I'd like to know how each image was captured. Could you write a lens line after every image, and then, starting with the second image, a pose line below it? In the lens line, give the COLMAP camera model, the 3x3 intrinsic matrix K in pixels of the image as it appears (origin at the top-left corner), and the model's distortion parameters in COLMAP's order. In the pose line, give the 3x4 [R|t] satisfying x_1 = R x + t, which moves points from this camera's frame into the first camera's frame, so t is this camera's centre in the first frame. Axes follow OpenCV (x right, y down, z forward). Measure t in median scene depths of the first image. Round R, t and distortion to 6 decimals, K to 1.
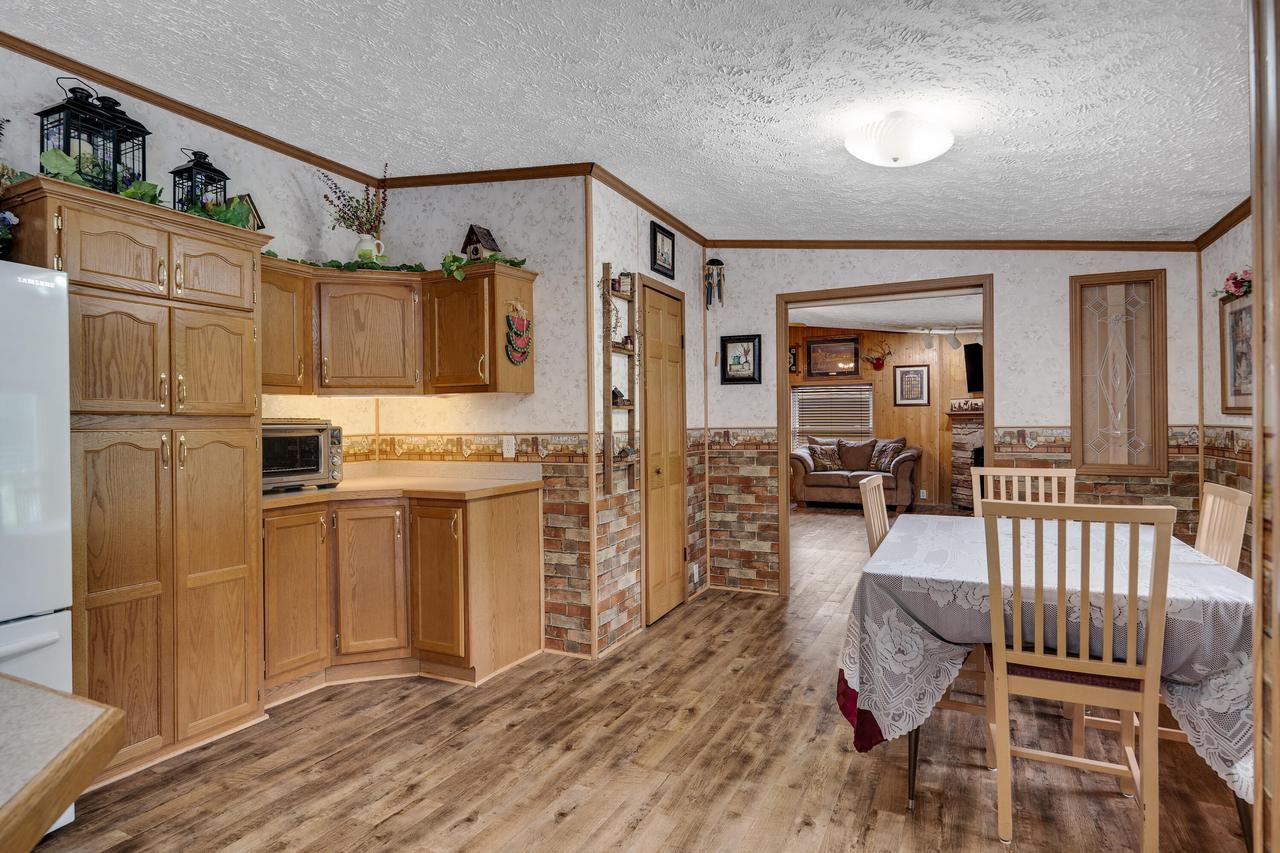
lens RADIAL K [[684.7, 0, 634.7], [0, 684.7, 422.8], [0, 0, 1]] dist [-0.003128, 0.002215]
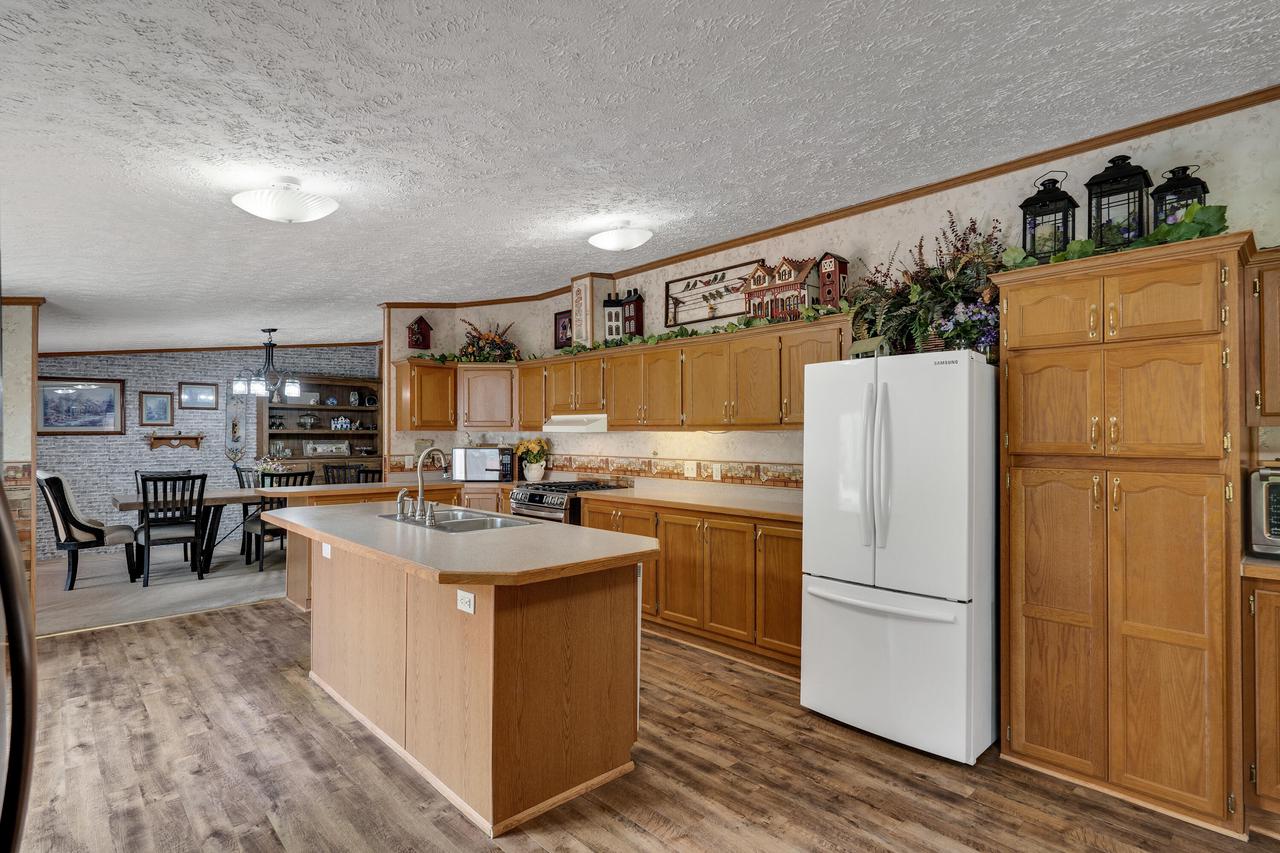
lens RADIAL K [[651.2, 0, 642.6], [0, 651.2, 431.8], [0, 0, 1]] dist [-0.011503, 0.002475]
pose [[-0.351536, -0.003134, -0.936169, 0.290585], [0.002790, 0.999986, -0.004395, -0.028659], [0.936170, -0.004157, -0.351523, 0.433719]]
